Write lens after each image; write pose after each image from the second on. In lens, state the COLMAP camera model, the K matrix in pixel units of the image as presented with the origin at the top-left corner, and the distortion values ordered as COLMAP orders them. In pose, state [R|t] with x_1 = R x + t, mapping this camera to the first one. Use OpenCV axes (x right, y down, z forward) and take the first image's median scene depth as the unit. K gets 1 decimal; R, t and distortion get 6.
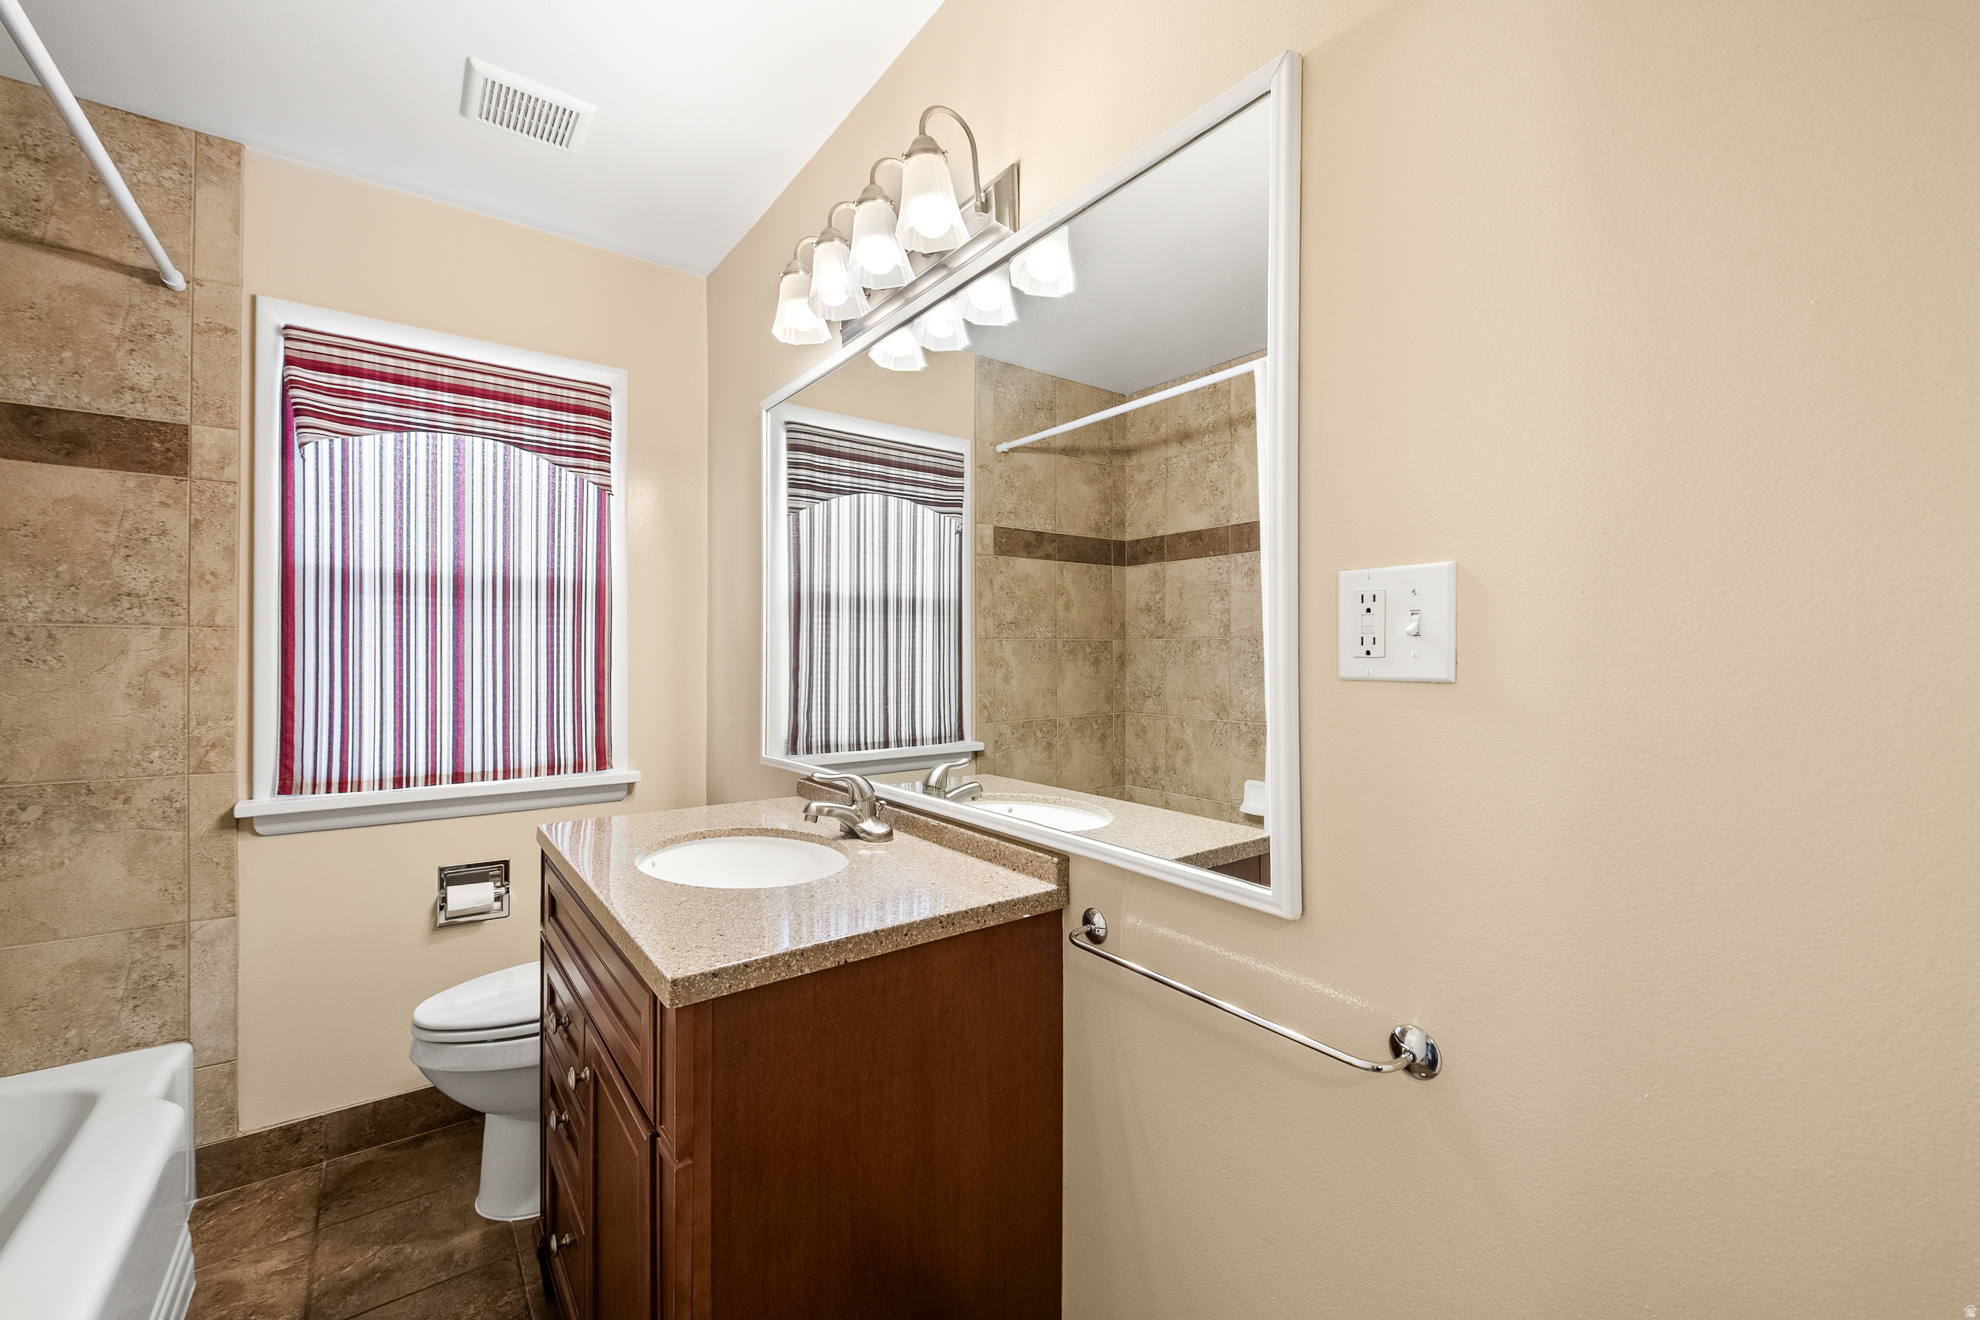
lens RADIAL K [[807.4, 0, 997.8], [0, 807.4, 655.4], [0, 0, 1]] dist [-0.000895, 0.002304]
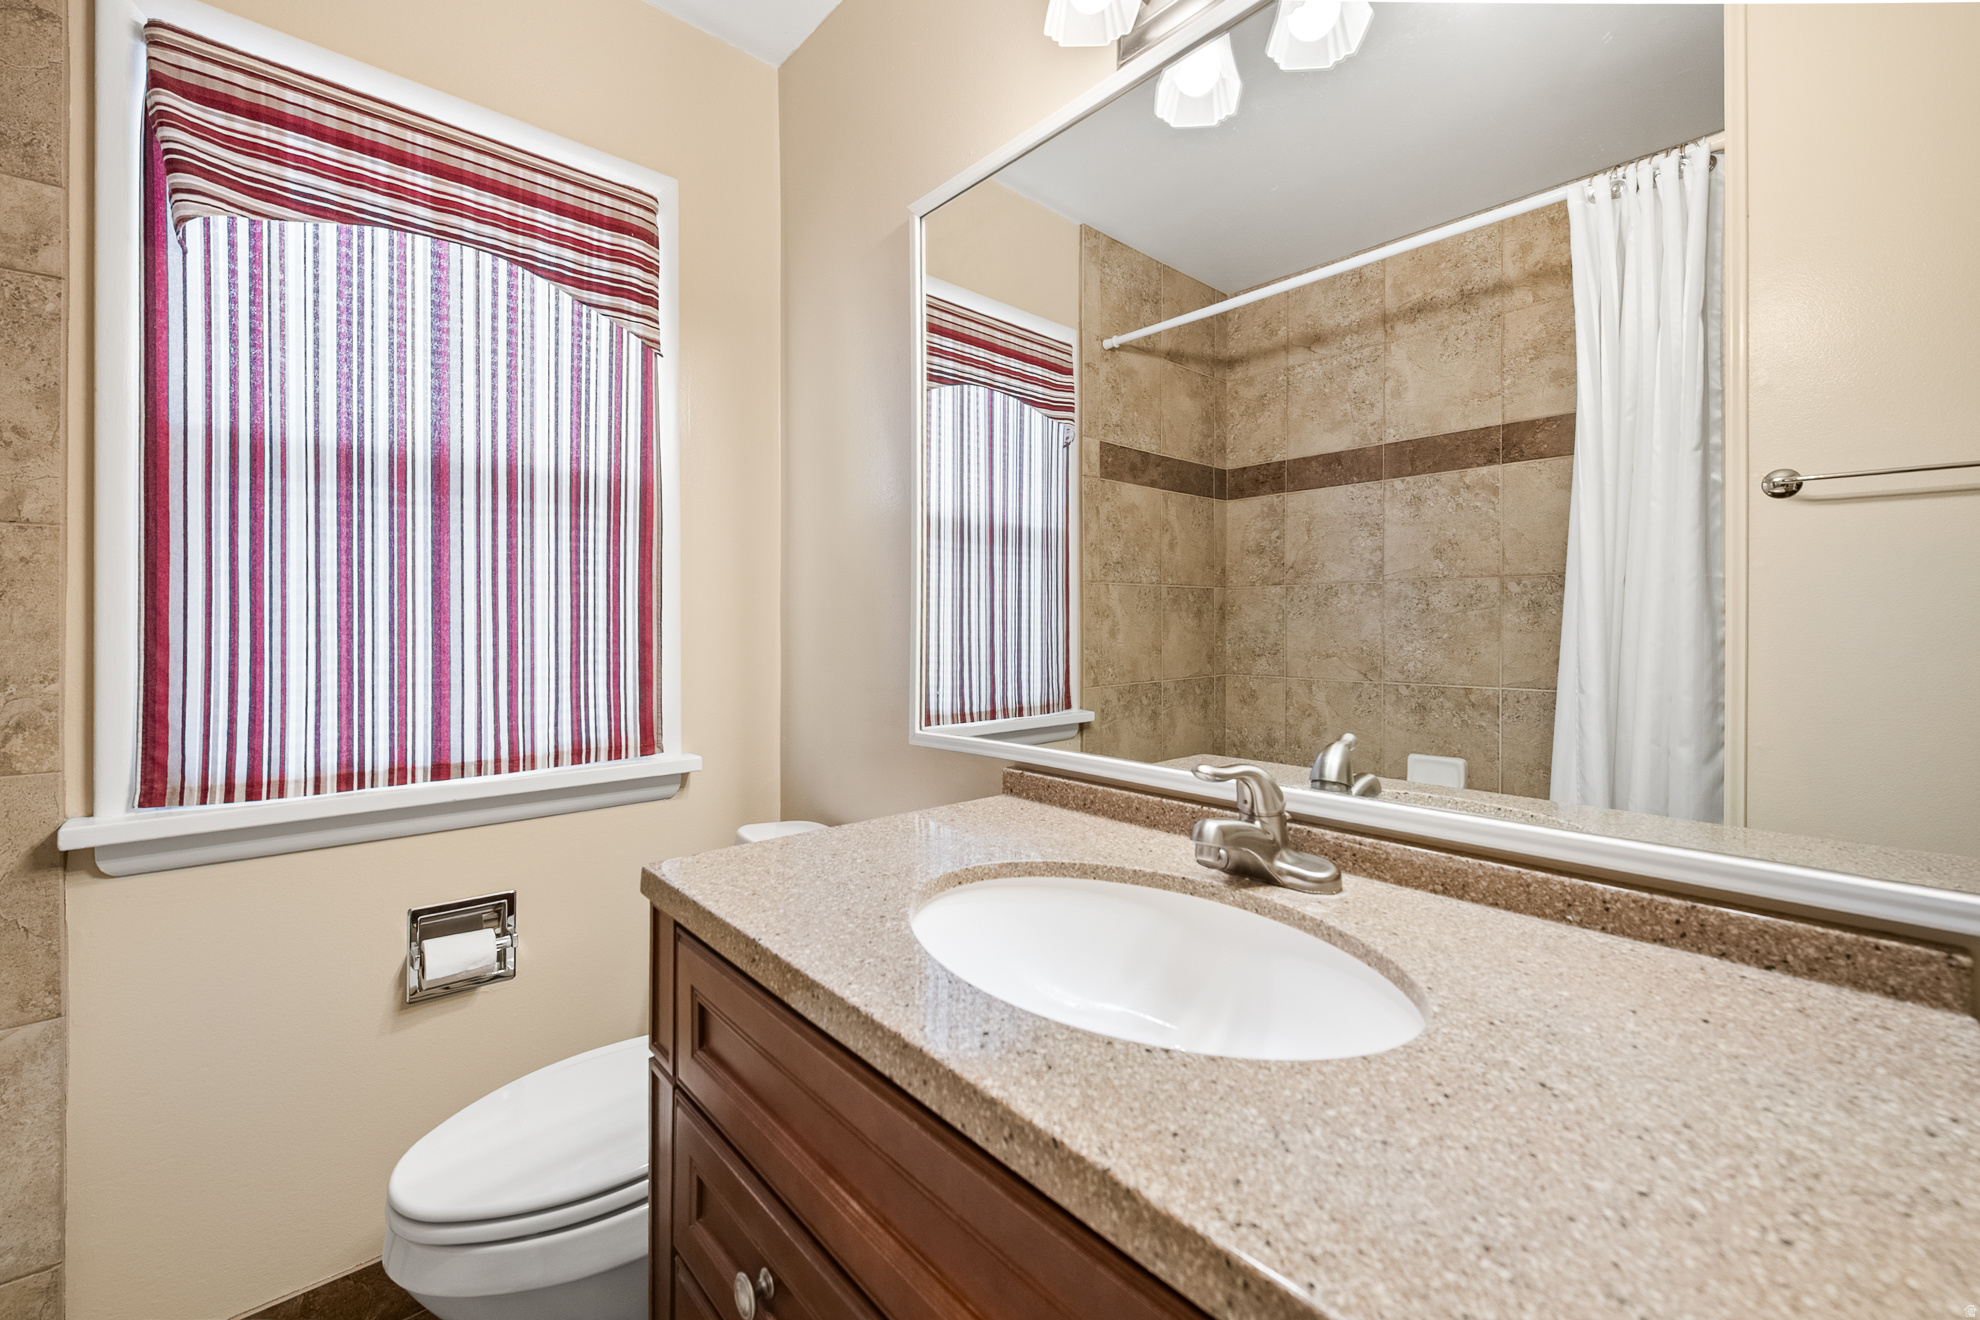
lens RADIAL K [[807.4, 0, 976.5], [0, 807.4, 626.6], [0, 0, 1]] dist [-0.000895, 0.002304]
pose [[0.997436, -0.001427, 0.071554, -0.267977], [0.001343, 0.999998, 0.001215, 0.032921], [-0.071555, -0.001116, 0.997436, 0.304491]]
